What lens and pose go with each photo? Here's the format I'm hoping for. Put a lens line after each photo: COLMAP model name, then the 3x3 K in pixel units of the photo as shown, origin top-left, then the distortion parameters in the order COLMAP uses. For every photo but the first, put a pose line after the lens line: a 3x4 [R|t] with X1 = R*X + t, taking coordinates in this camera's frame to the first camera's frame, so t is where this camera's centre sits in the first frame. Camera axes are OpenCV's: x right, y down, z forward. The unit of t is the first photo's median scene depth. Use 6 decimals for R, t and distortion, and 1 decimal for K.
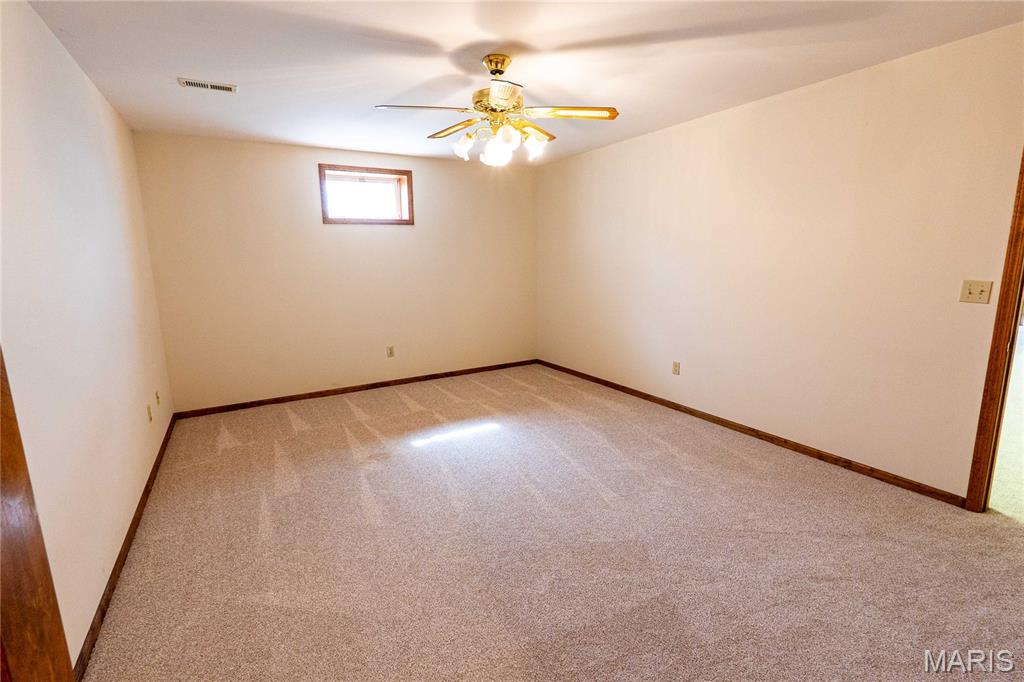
lens RADIAL K [[470.3, 0, 513.1], [0, 470.3, 340.6], [0, 0, 1]] dist [-0.006236, 0.000439]
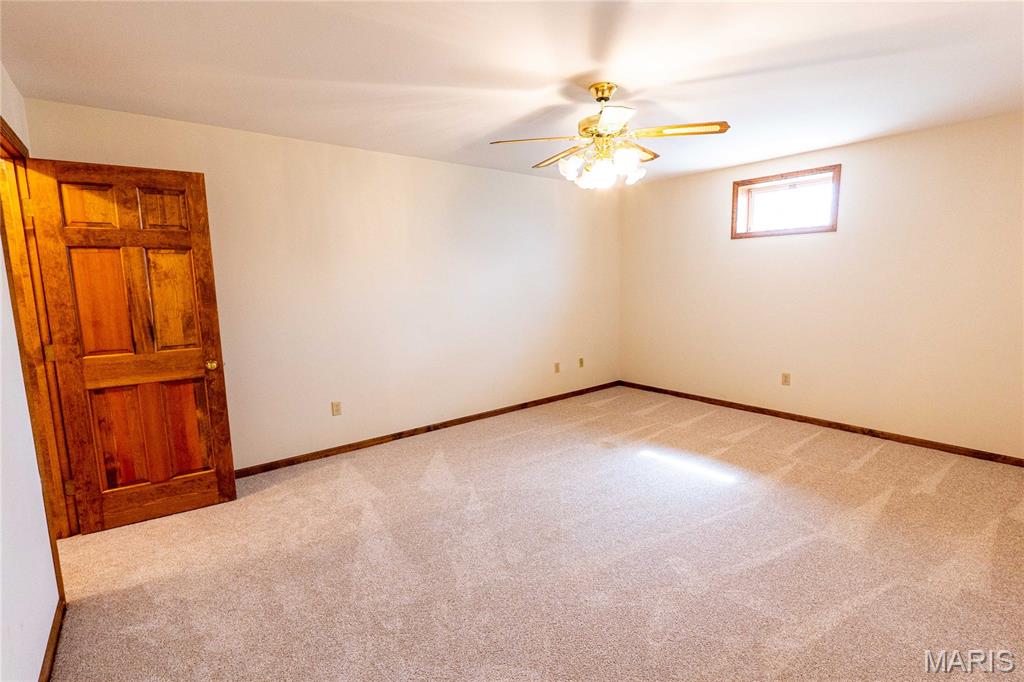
lens RADIAL K [[470.3, 0, 513.1], [0, 470.3, 340.6], [0, 0, 1]] dist [-0.006236, 0.000439]
pose [[0.146617, 0.145897, -0.978375, 0.596926], [-0.159045, 0.979672, 0.122256, -0.085722], [0.976324, 0.137681, 0.166841, 0.413017]]
